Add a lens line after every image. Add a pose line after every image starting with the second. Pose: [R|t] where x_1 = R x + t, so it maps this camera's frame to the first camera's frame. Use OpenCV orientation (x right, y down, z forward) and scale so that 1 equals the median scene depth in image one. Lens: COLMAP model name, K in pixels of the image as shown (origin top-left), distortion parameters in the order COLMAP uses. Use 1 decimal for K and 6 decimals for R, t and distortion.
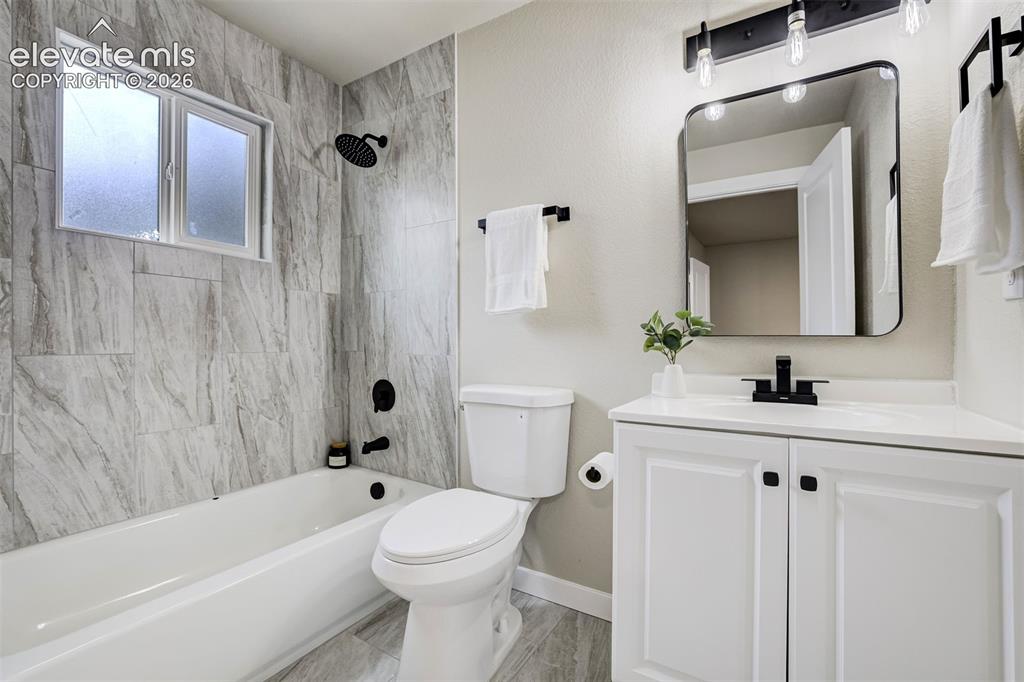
lens RADIAL K [[441.9, 0, 514.0], [0, 441.9, 339.5], [0, 0, 1]] dist [-0.040292, 0.015895]
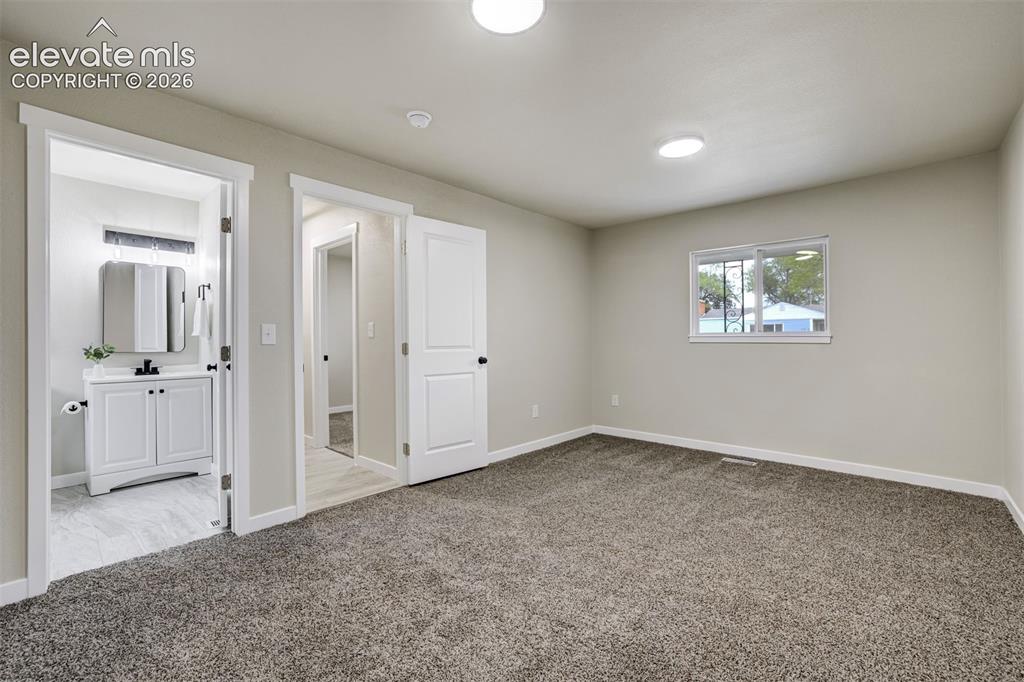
lens RADIAL K [[441.9, 0, 514.0], [0, 441.9, 339.5], [0, 0, 1]] dist [-0.040292, 0.015895]
pose [[0.199268, 0.002158, 0.979943, -1.783346], [-0.008071, 0.999967, -0.000560, -0.115550], [-0.979912, -0.007798, 0.199279, -2.049254]]
